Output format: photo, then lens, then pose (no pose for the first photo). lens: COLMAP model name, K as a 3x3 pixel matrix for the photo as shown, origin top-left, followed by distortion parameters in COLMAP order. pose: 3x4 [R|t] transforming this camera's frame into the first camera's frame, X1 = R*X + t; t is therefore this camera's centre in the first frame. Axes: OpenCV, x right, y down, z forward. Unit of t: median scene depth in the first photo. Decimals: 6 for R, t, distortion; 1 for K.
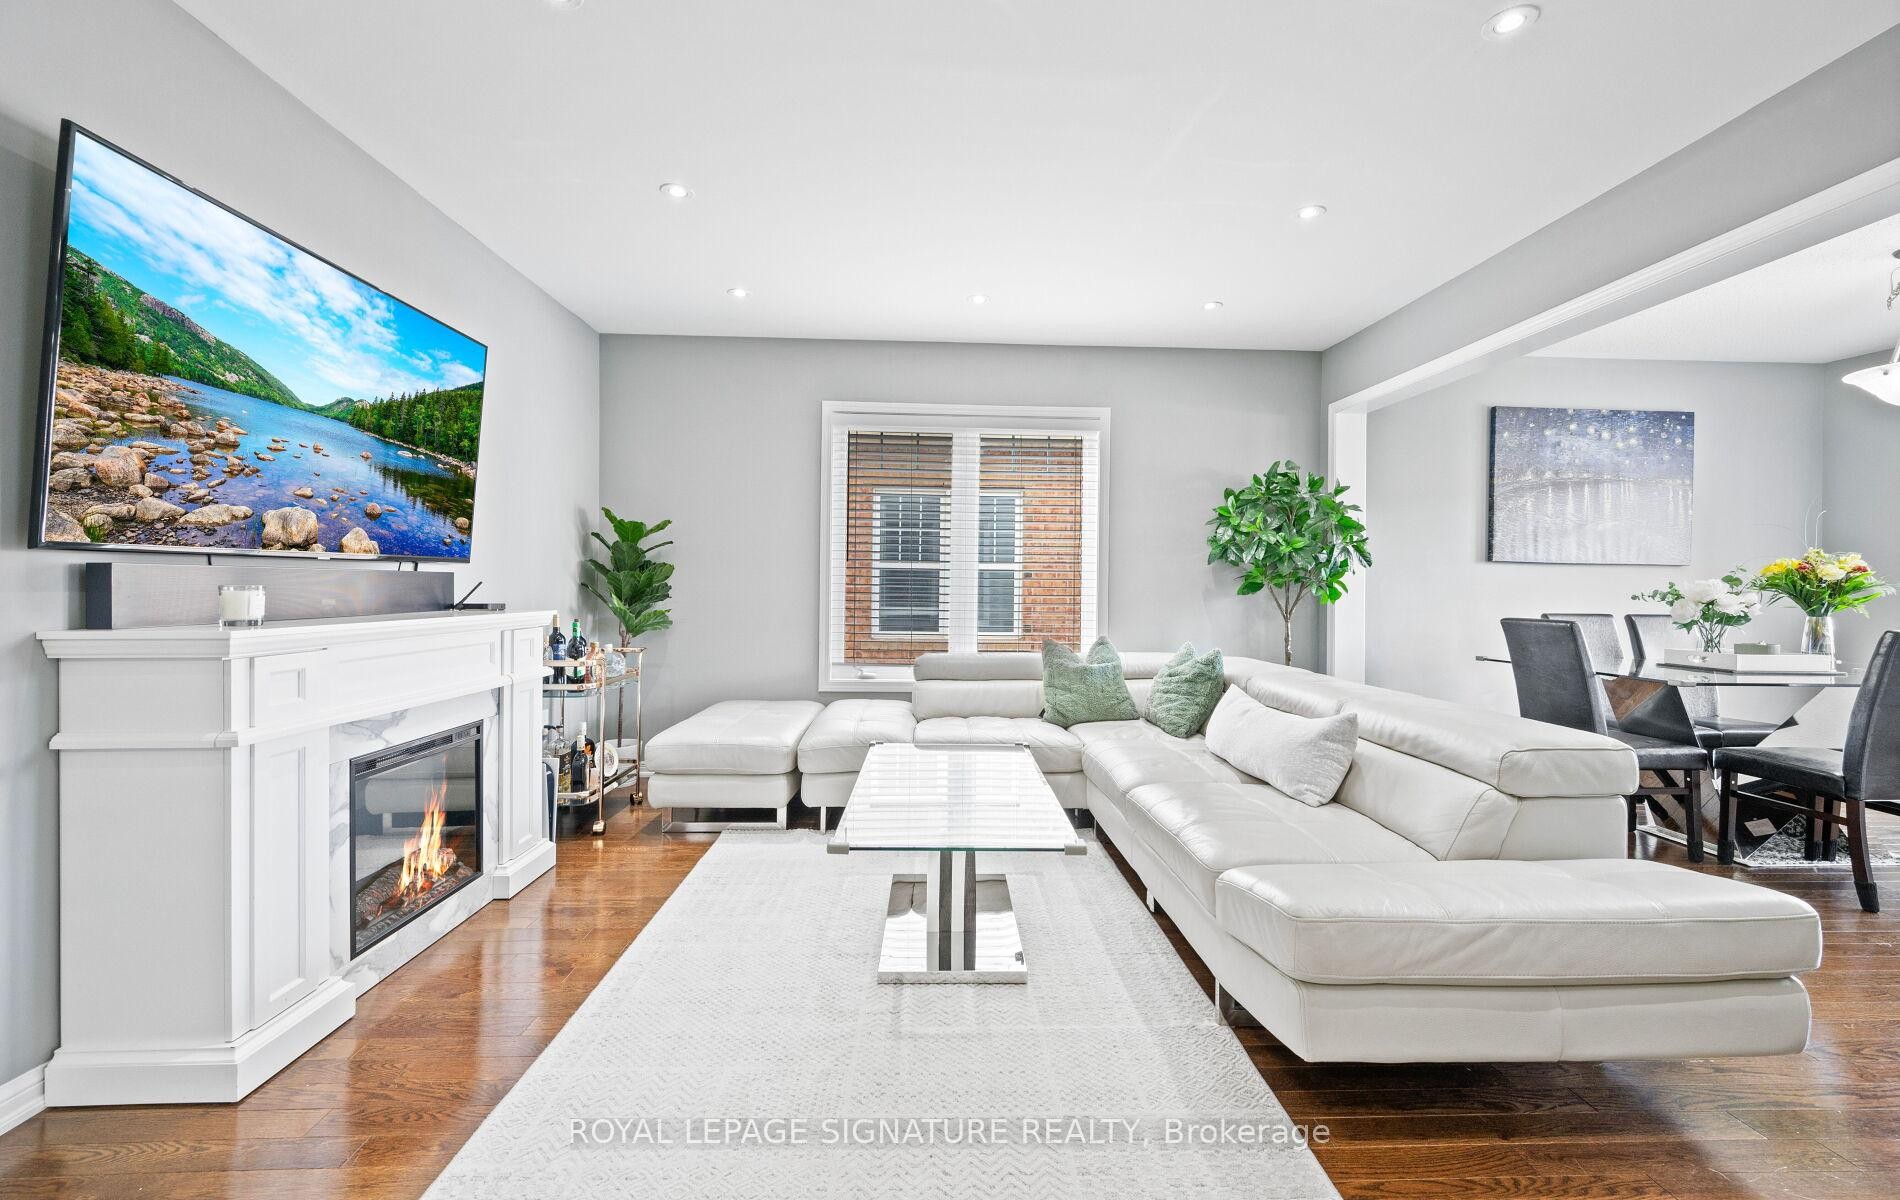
lens RADIAL K [[755.8, 0, 978.9], [0, 755.8, 584.6], [0, 0, 1]] dist [-0.000551, -0.000446]
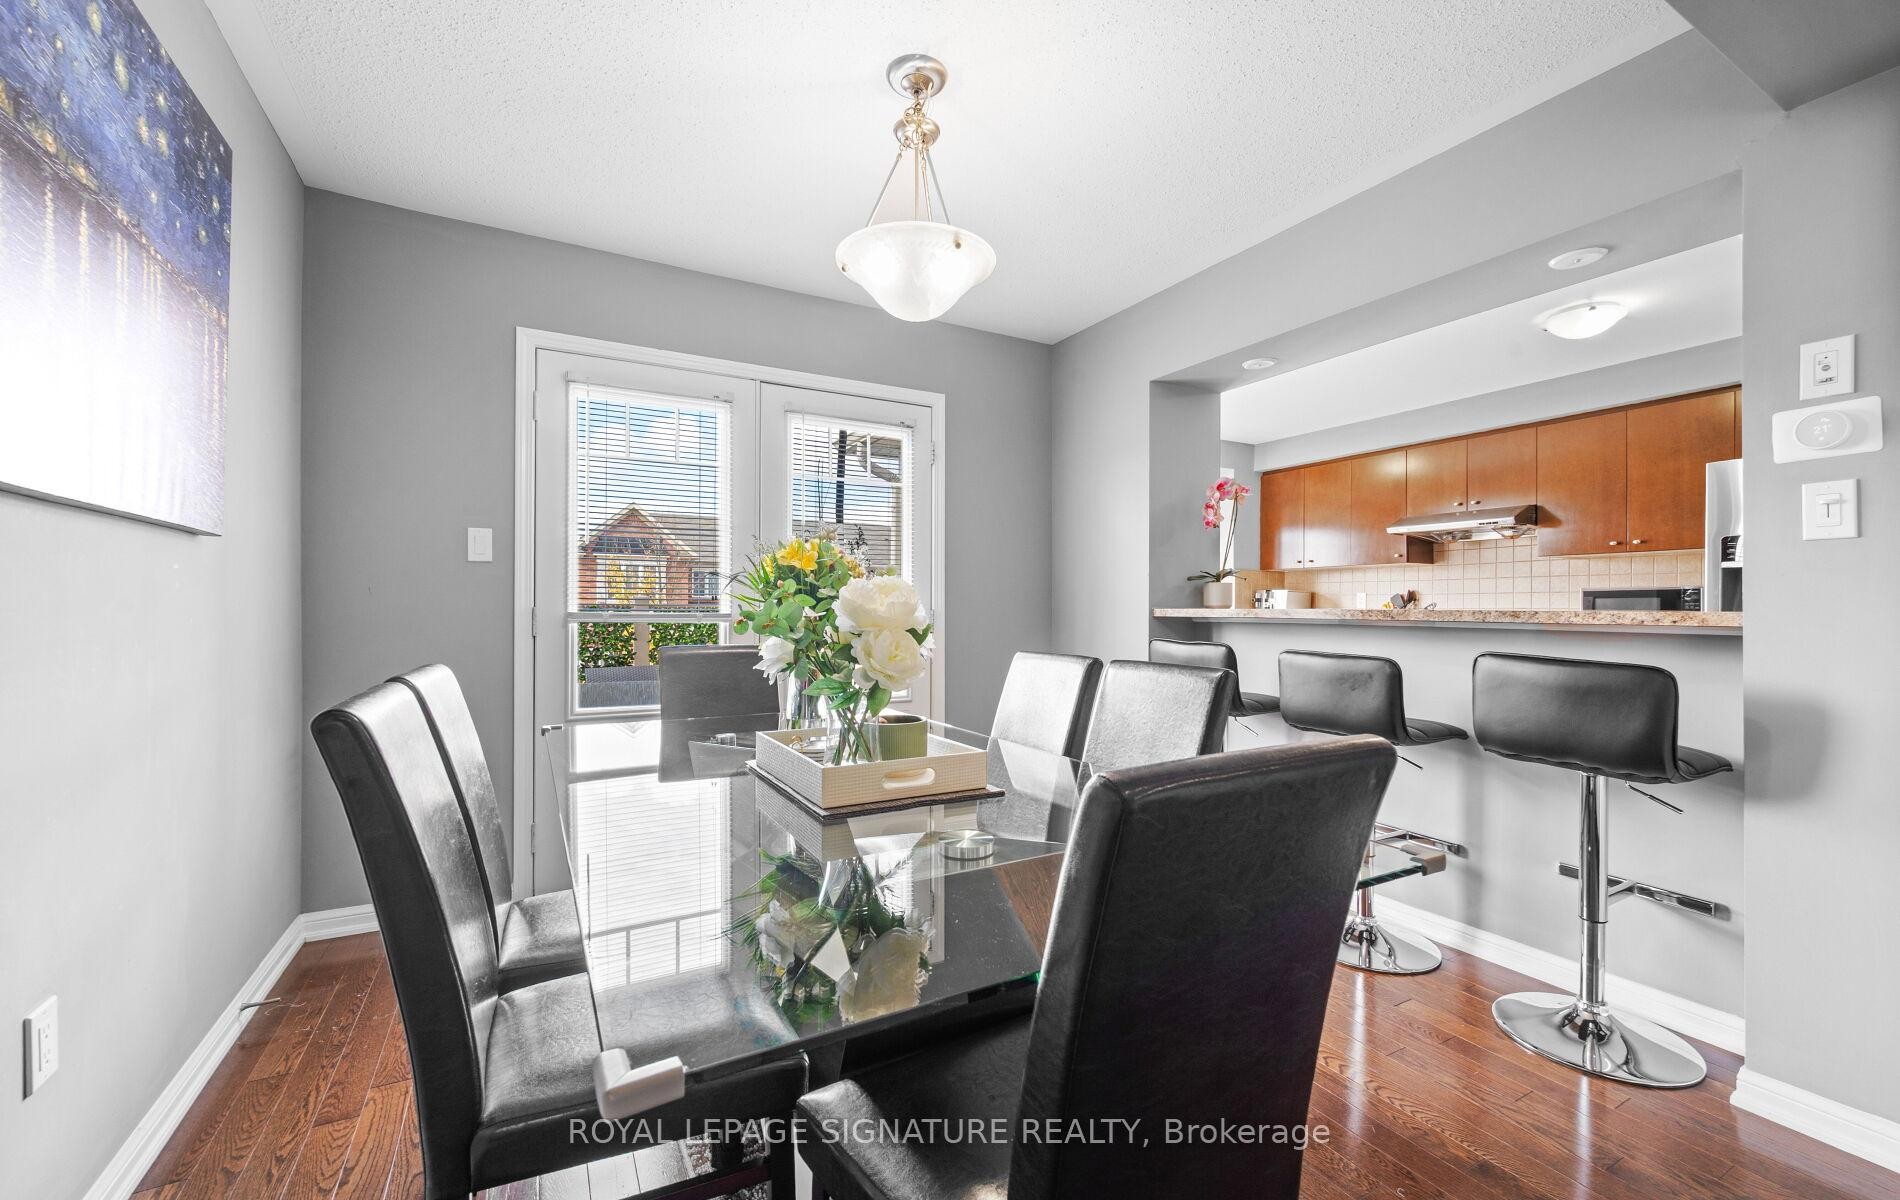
lens RADIAL K [[755.8, 0, 946.0], [0, 755.8, 607.5], [0, 0, 1]] dist [-0.000551, -0.000446]
pose [[-0.429780, -0.013626, 0.902831, 0.513704], [-0.013954, 0.999867, 0.008447, 0.005086], [-0.902826, -0.008968, -0.429913, 1.010711]]
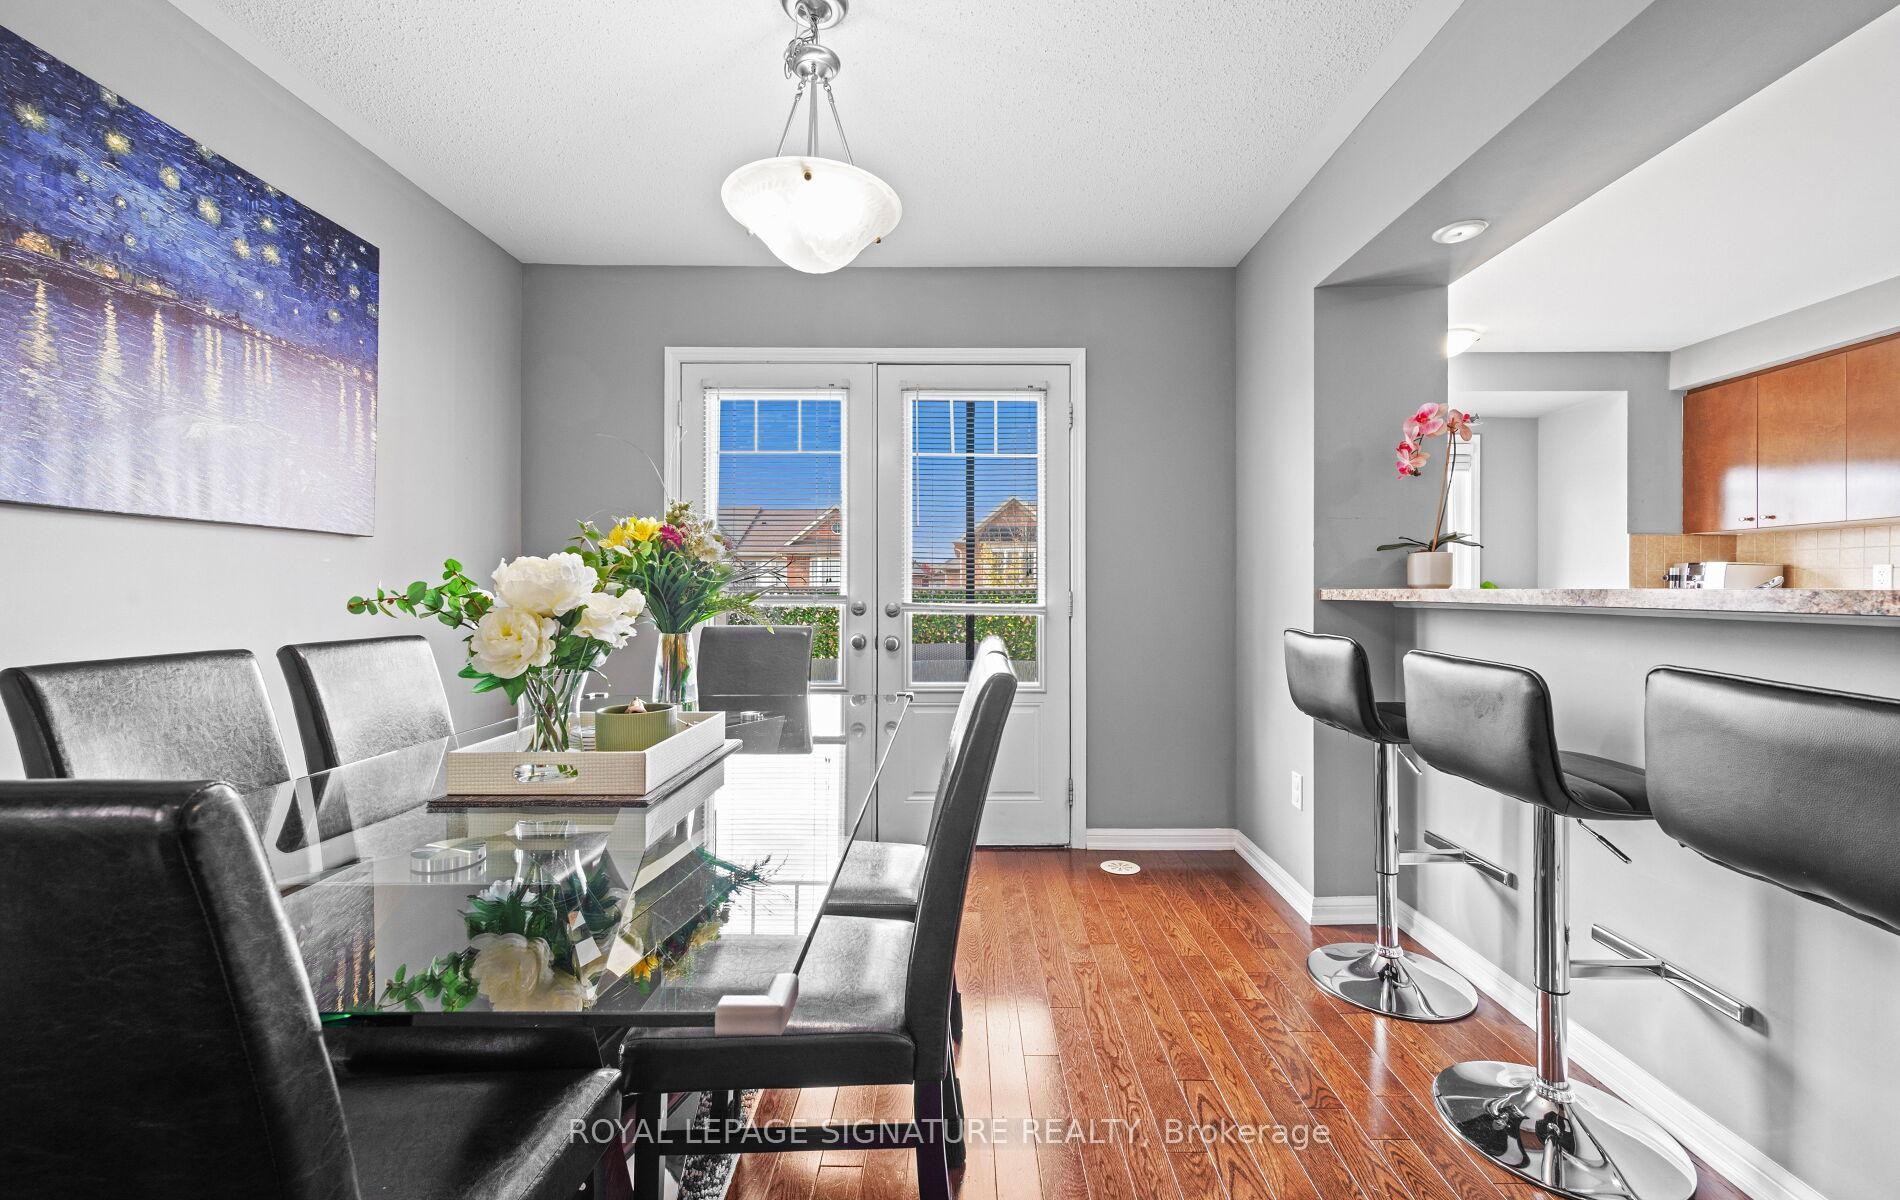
lens RADIAL K [[755.8, 0, 957.6], [0, 755.8, 591.1], [0, 0, 1]] dist [-0.000551, -0.000446]
pose [[0.055443, -0.014188, 0.998361, 0.526113], [-0.006855, 0.999870, 0.014590, 0.004075], [-0.998438, -0.007653, 0.055339, 0.681574]]
